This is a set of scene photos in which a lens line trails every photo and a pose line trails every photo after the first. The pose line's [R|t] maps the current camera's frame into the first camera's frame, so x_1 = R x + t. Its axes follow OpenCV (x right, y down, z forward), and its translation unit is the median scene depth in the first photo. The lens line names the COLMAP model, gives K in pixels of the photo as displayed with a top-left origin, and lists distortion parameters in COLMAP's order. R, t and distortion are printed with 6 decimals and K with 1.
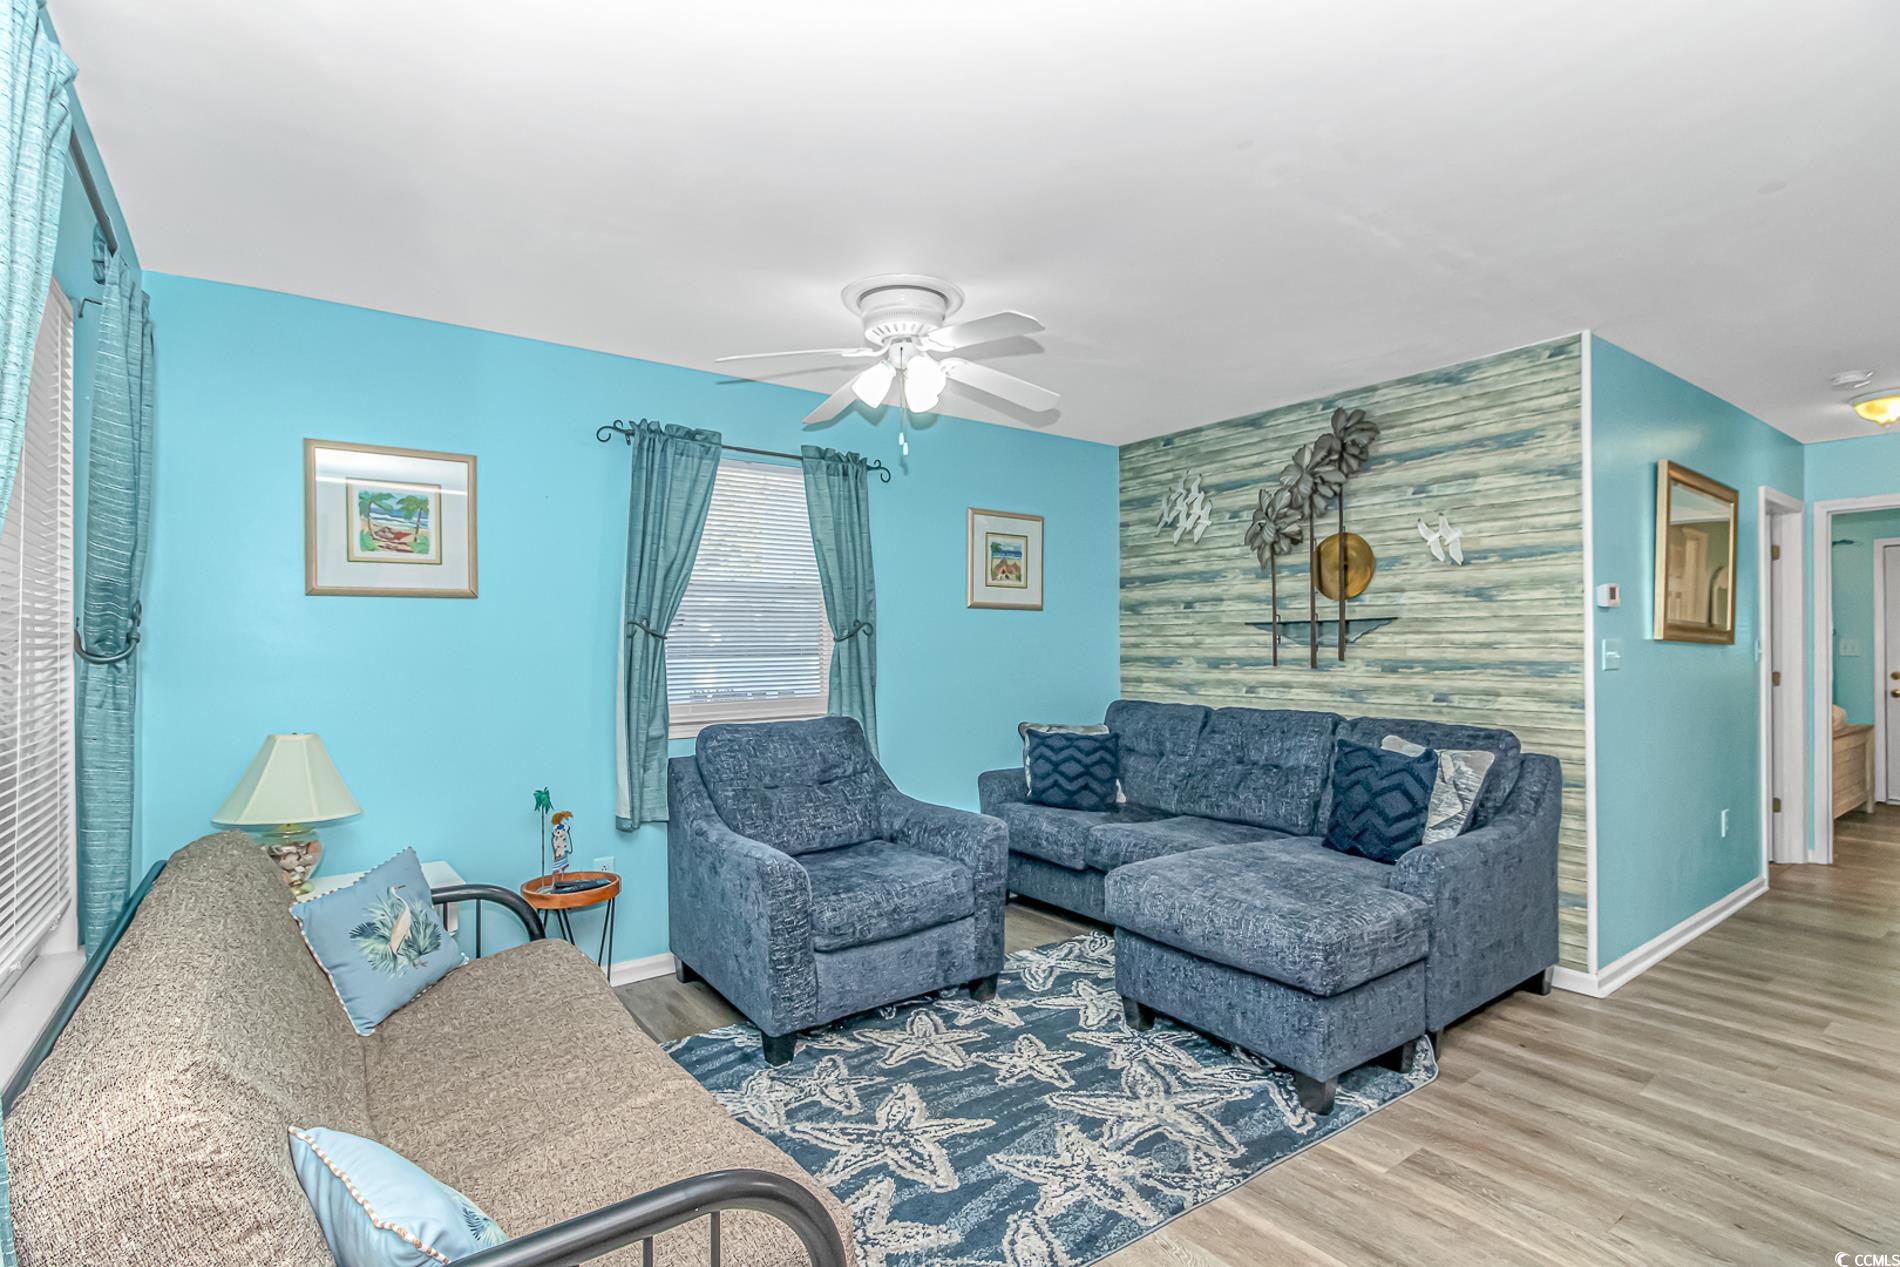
lens RADIAL K [[898.8, 0, 950.0], [0, 898.8, 633.5], [0, 0, 1]] dist [0.034764, -0.000131]
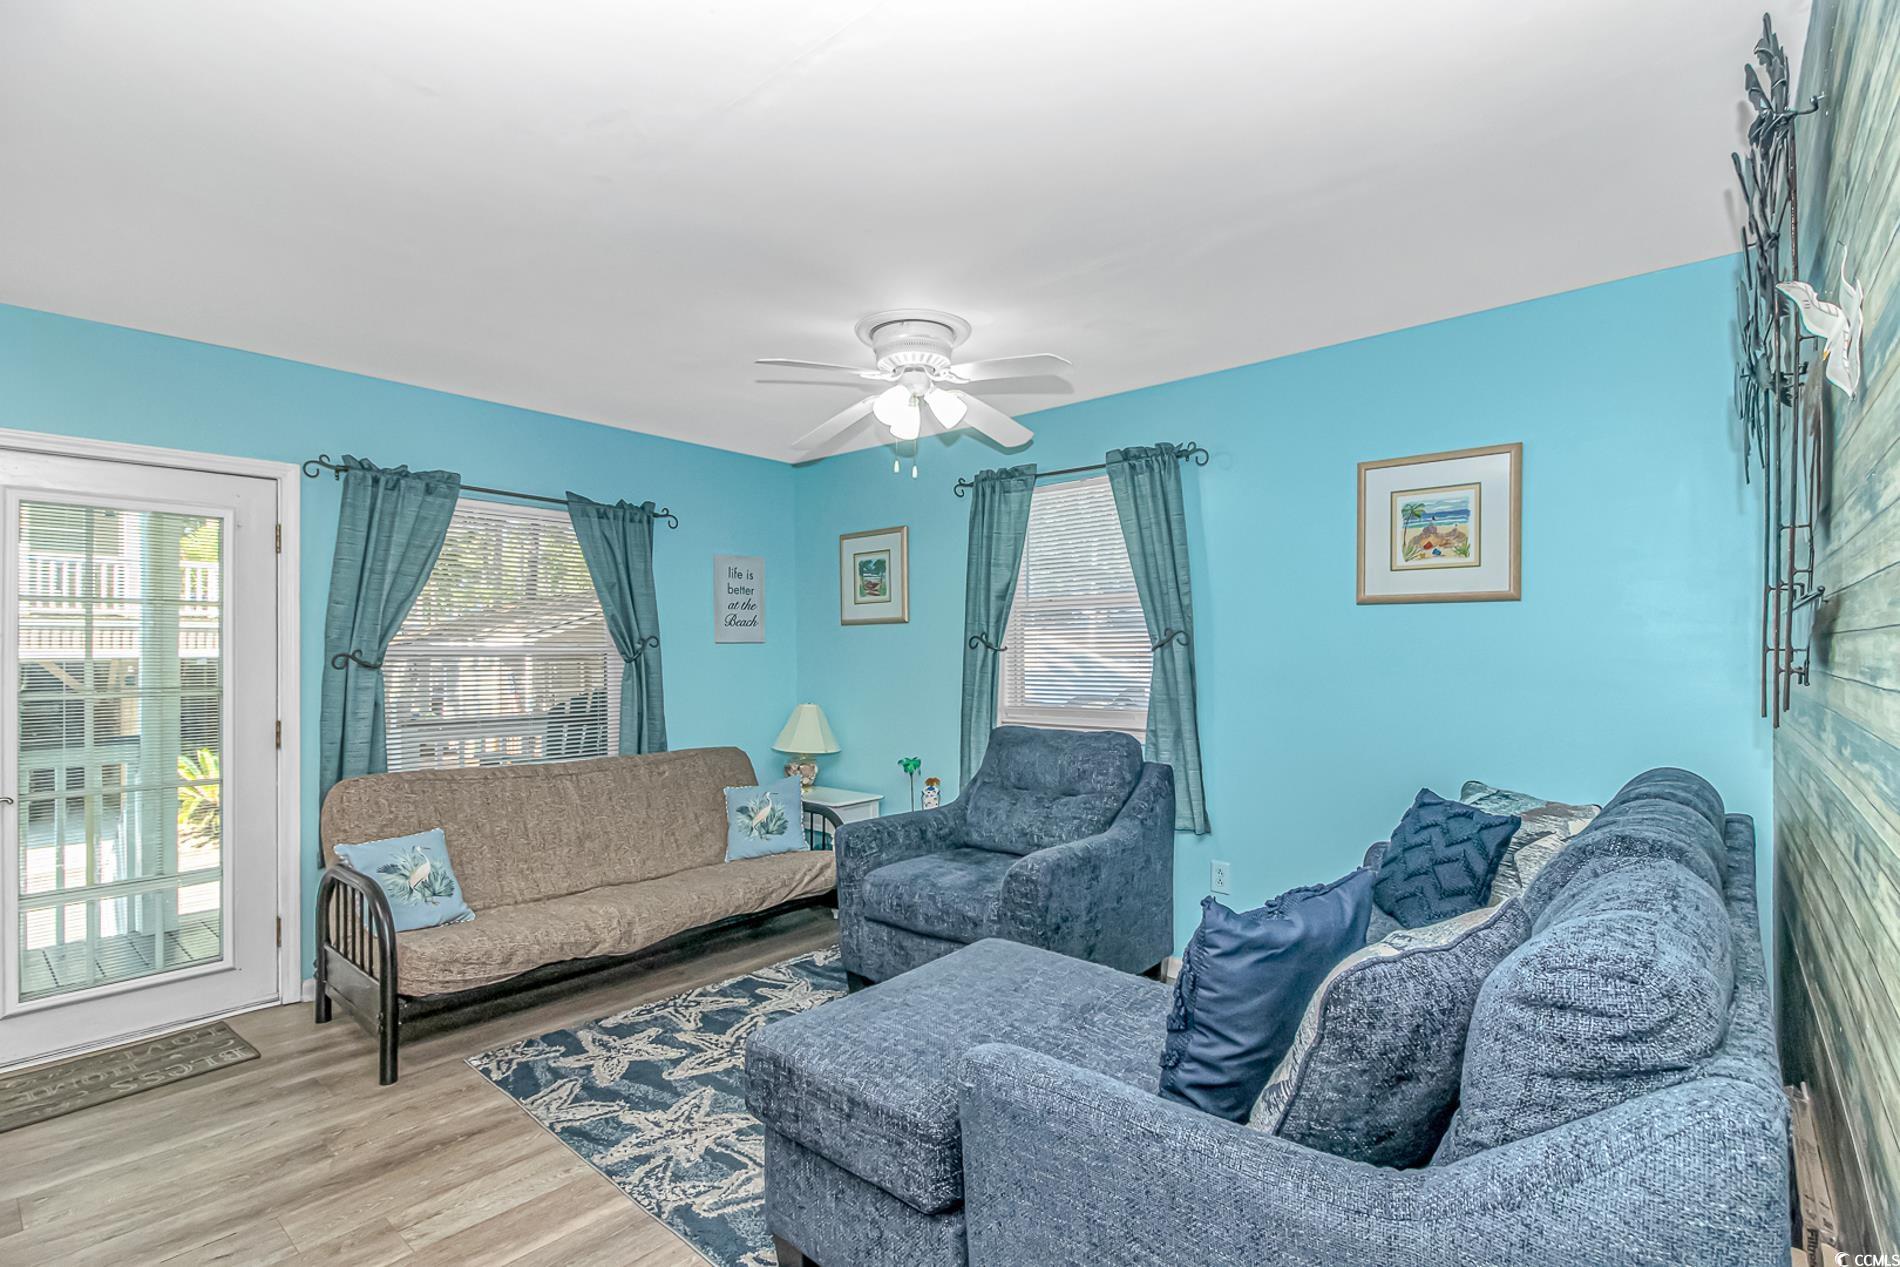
lens RADIAL K [[889.2, 0, 952.3], [0, 889.2, 628.1], [0, 0, 1]] dist [-0.001859, -0.000405]
pose [[0.229240, -0.020079, -0.973163, 0.823481], [0.016711, 0.999721, -0.016691, -0.003994], [0.973226, -0.012437, 0.229512, 0.680550]]
